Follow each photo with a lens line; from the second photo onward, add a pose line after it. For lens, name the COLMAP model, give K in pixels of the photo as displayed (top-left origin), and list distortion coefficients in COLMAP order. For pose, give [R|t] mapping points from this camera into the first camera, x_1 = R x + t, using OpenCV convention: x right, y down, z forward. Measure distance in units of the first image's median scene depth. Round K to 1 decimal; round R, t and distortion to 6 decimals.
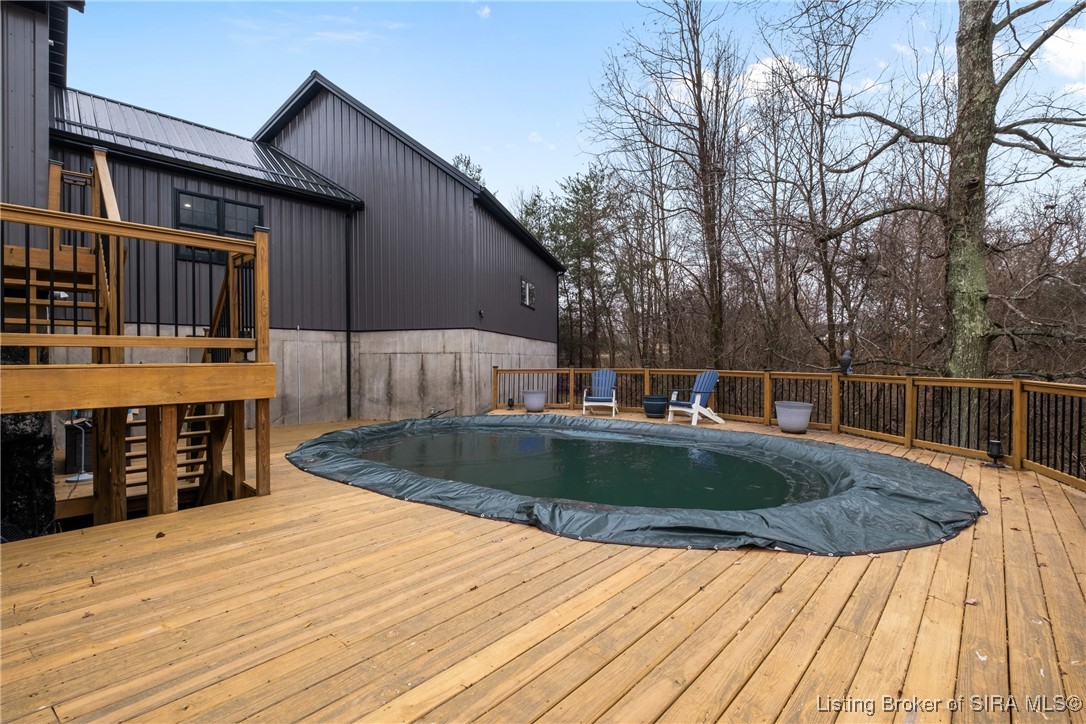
lens RADIAL K [[482.4, 0, 543.2], [0, 482.4, 361.8], [0, 0, 1]] dist [-0.000994, -0.004289]
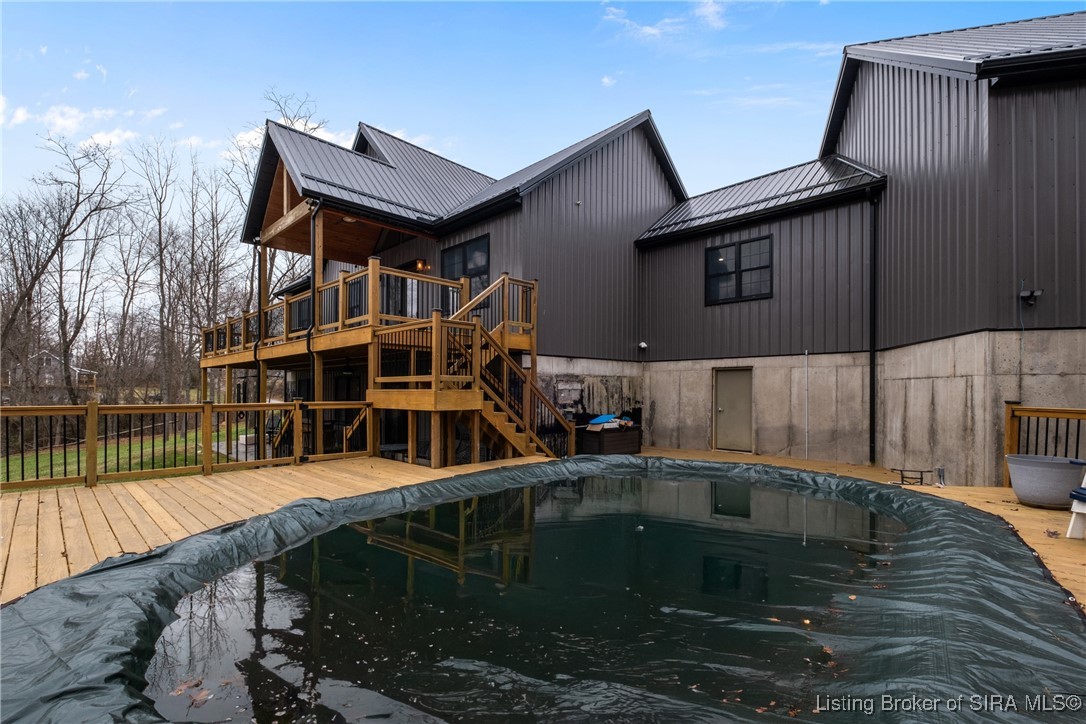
lens RADIAL K [[482.4, 0, 544.7], [0, 482.4, 385.4], [0, 0, 1]] dist [-0.000994, -0.004289]
pose [[-0.006458, -0.004318, -0.999970, 0.385984], [-0.004741, 0.999980, -0.004287, -0.002610], [0.999968, 0.004713, -0.006479, 0.495665]]
